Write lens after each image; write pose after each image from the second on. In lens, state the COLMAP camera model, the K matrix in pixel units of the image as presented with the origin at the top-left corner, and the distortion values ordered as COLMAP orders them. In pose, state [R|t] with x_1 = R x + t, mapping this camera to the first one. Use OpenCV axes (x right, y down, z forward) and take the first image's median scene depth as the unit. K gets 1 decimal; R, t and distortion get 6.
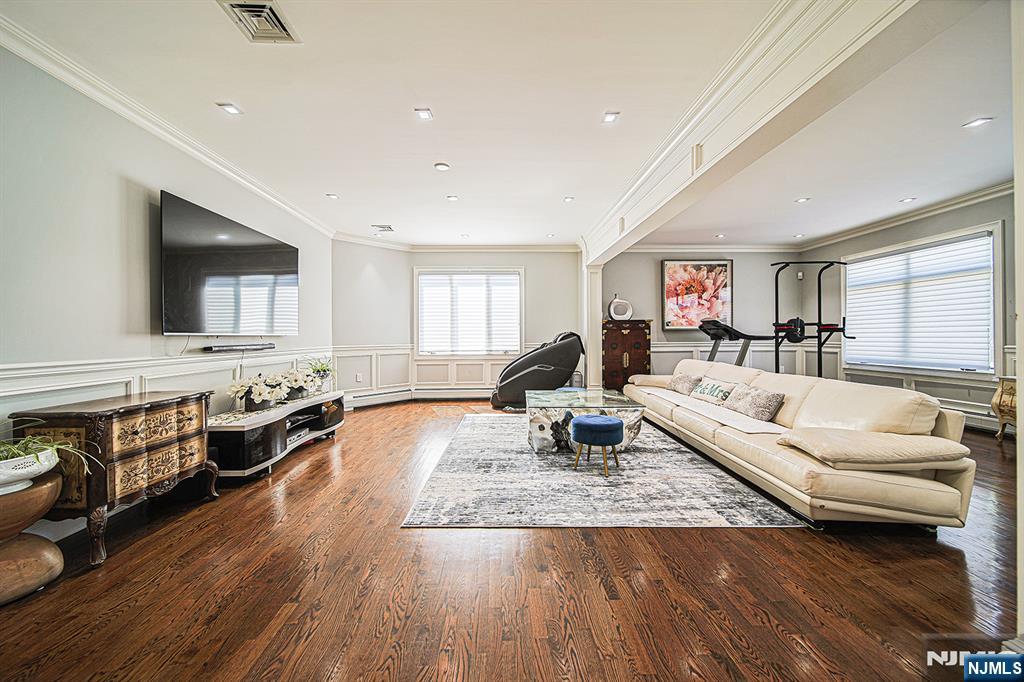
lens RADIAL K [[380.8, 0, 506.4], [0, 380.8, 335.0], [0, 0, 1]] dist [0.000650, -0.001161]
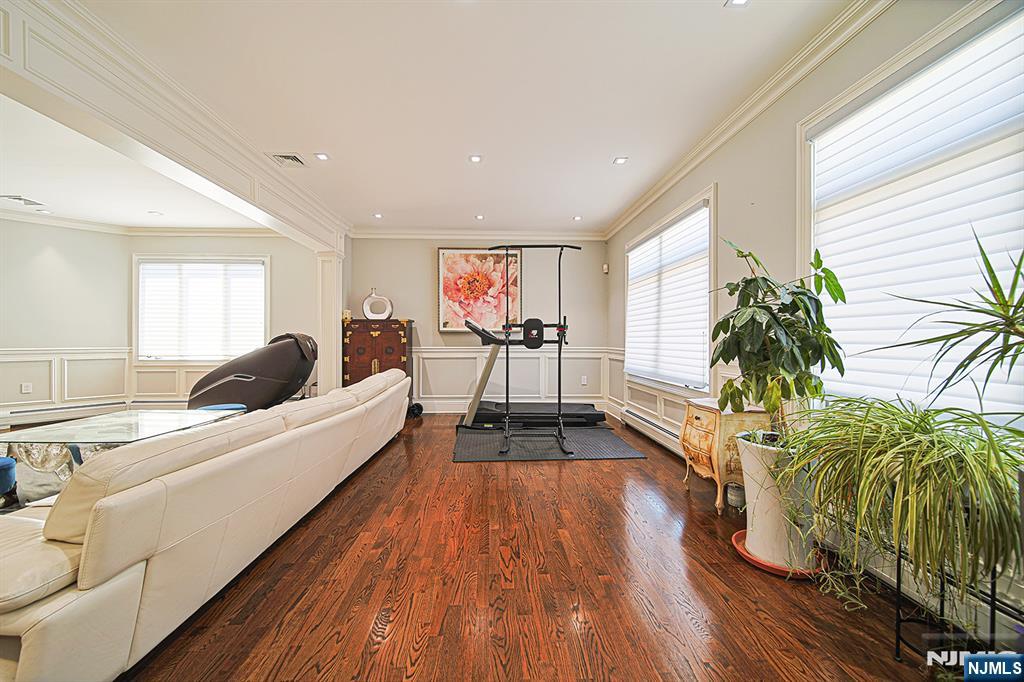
lens RADIAL K [[380.8, 0, 501.7], [0, 380.8, 337.1], [0, 0, 1]] dist [0.000650, -0.001161]
pose [[0.999937, 0.006754, 0.008953, 0.578026], [-0.006736, 0.999975, -0.002025, -0.001314], [-0.008967, 0.001965, 0.999958, 0.176197]]
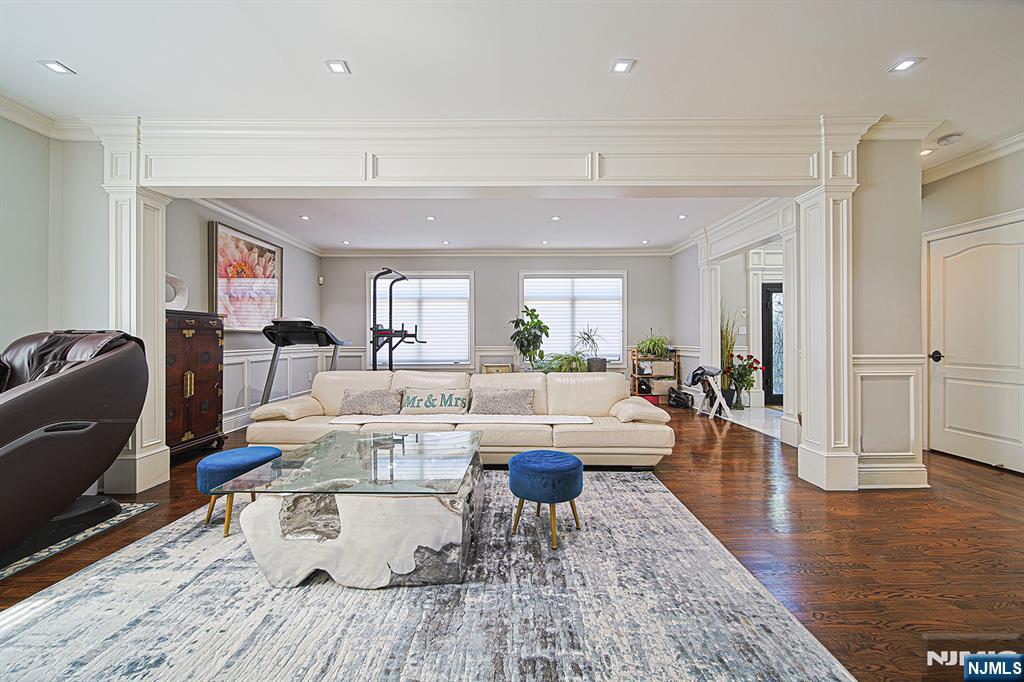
lens RADIAL K [[380.8, 0, 510.3], [0, 380.8, 338.4], [0, 0, 1]] dist [0.000650, -0.001161]
pose [[0.019487, 0.007716, 0.999780, -0.228167], [0.000135, 0.999970, -0.007720, 0.003615], [-0.999810, 0.000285, 0.019485, 0.524507]]
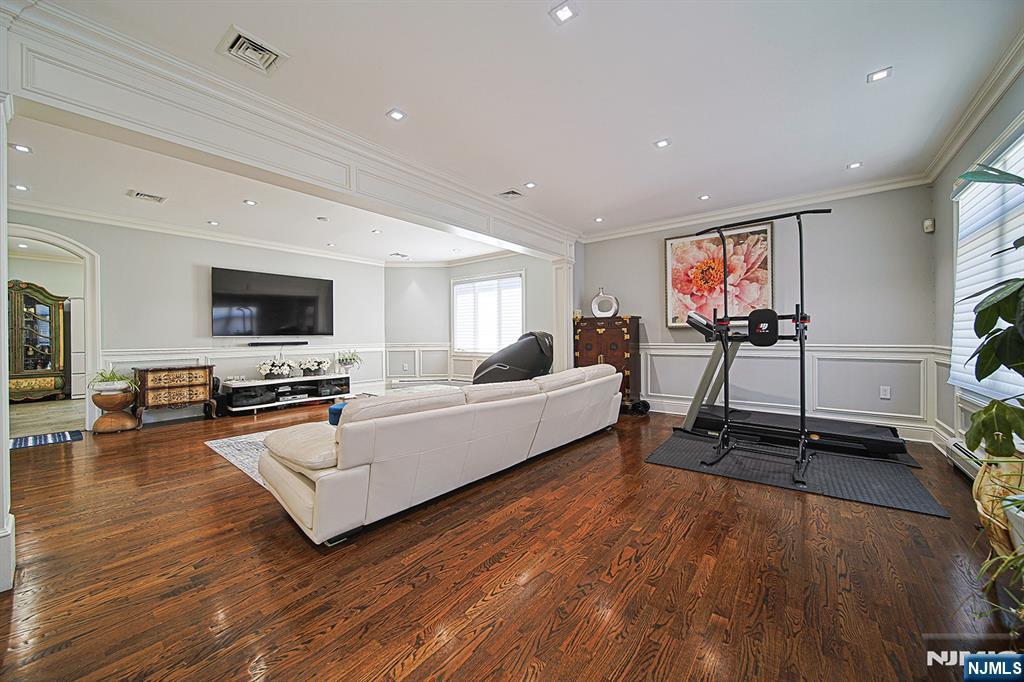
lens RADIAL K [[380.8, 0, 505.3], [0, 380.8, 336.4], [0, 0, 1]] dist [0.000650, -0.001161]
pose [[0.763170, -0.000916, -0.646197, 0.709820], [0.007353, 0.999947, 0.007266, -0.003526], [0.646156, -0.010297, 0.763136, 0.191319]]
